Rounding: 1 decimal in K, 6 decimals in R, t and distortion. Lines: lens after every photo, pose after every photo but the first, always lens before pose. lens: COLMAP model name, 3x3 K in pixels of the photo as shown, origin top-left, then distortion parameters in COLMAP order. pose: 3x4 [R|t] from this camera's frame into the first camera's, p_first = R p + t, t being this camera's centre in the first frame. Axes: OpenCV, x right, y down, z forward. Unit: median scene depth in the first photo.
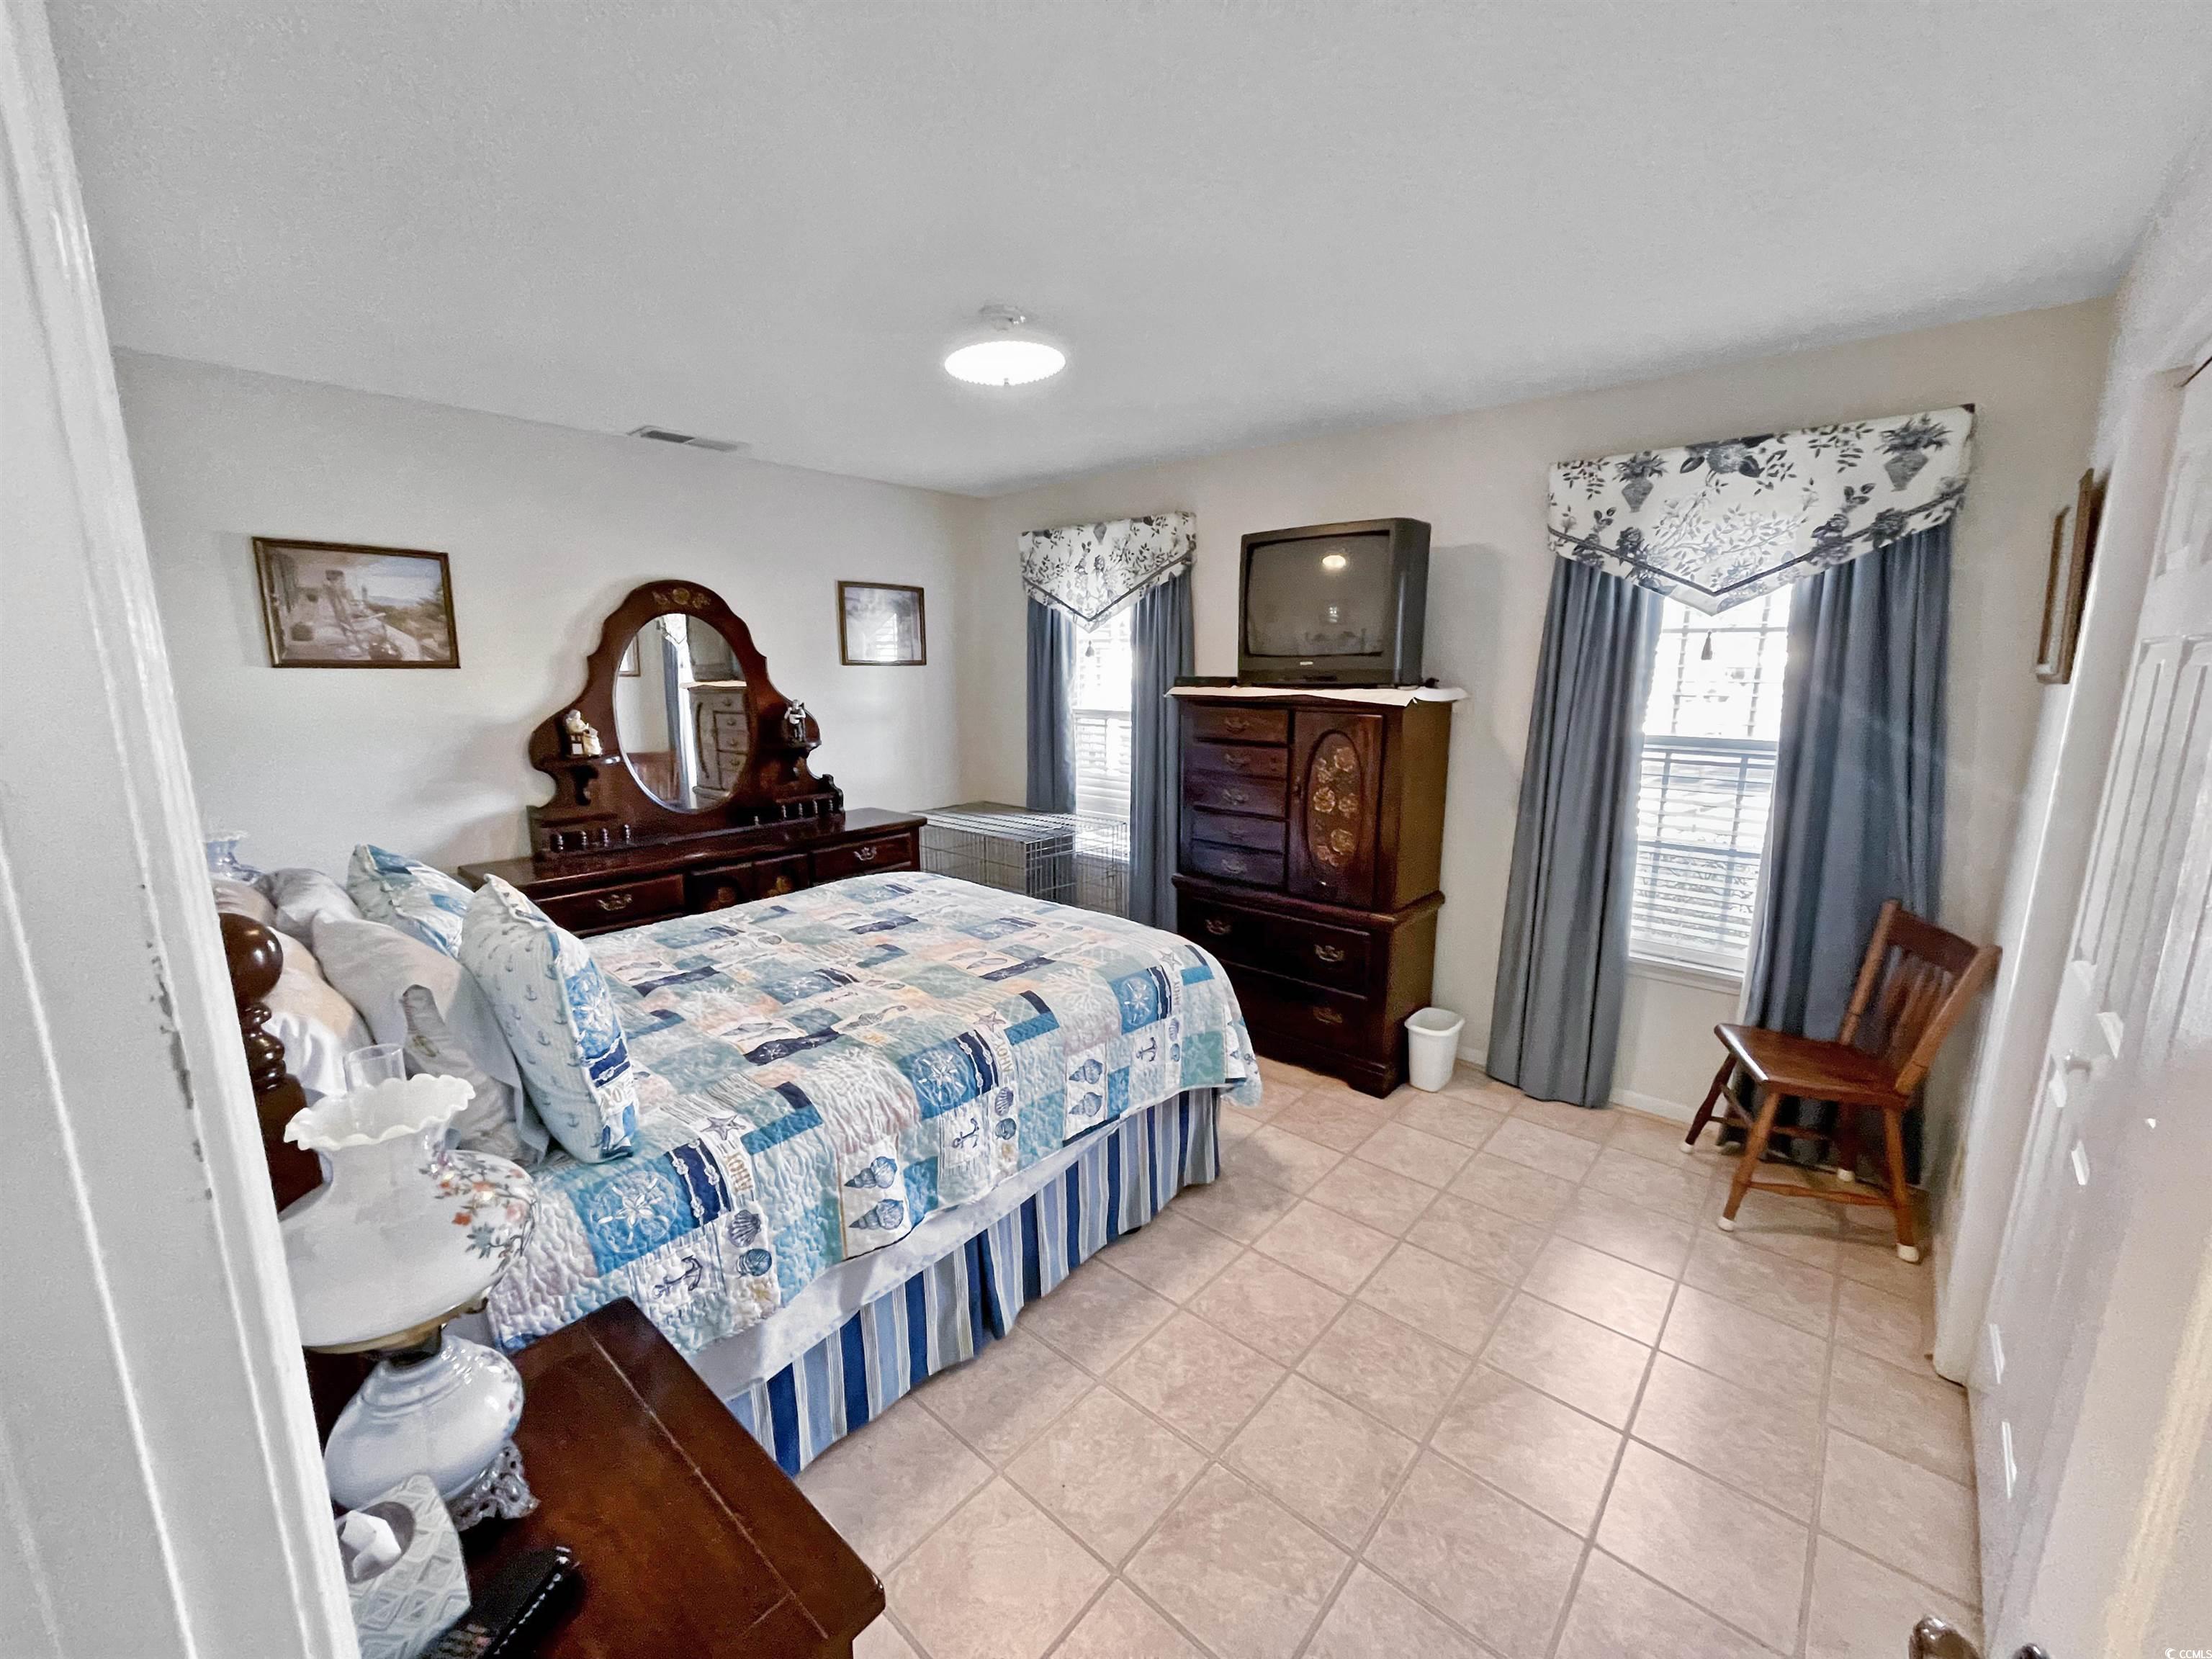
lens RADIAL K [[889.3, 0, 1097.6], [0, 889.3, 834.5], [0, 0, 1]] dist [-0.008896, 0.004667]
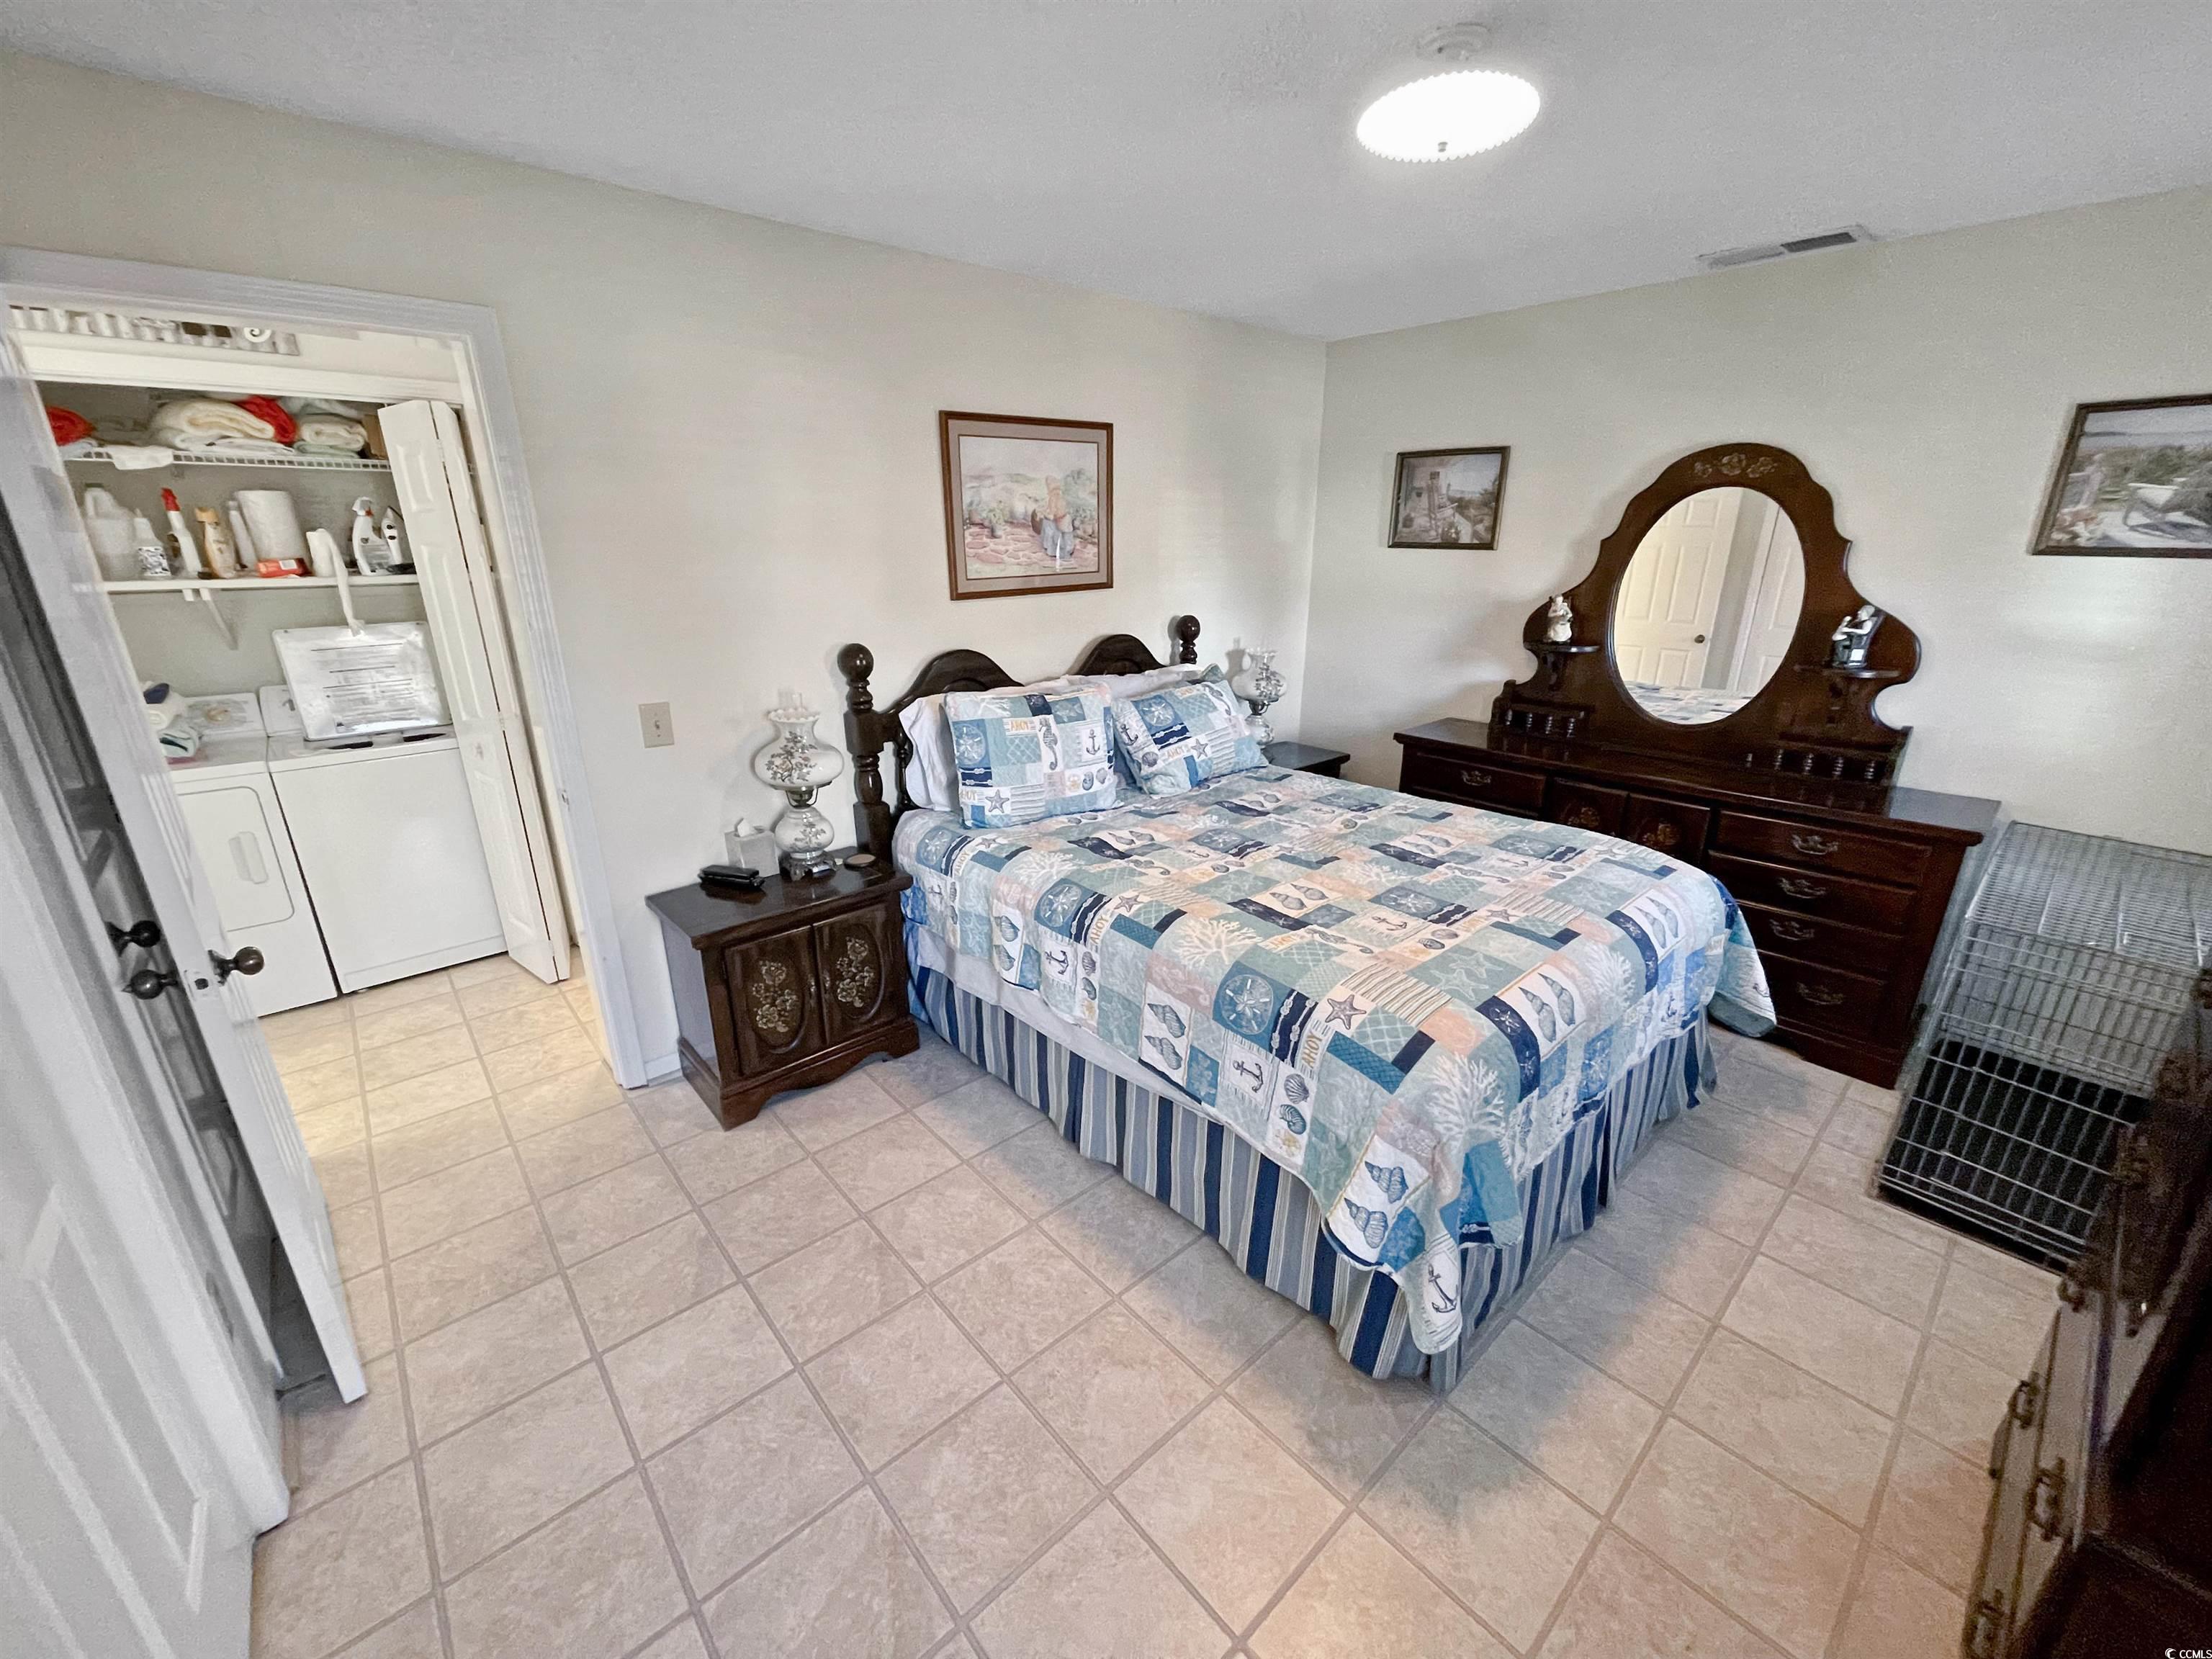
lens RADIAL K [[889.3, 0, 1097.6], [0, 889.3, 834.5], [0, 0, 1]] dist [-0.008896, 0.004667]
pose [[-0.126683, 0.319125, -0.939207, 0.620839], [-0.187163, 0.922139, 0.338571, -0.159170], [0.974126, 0.218676, -0.057091, 0.728155]]
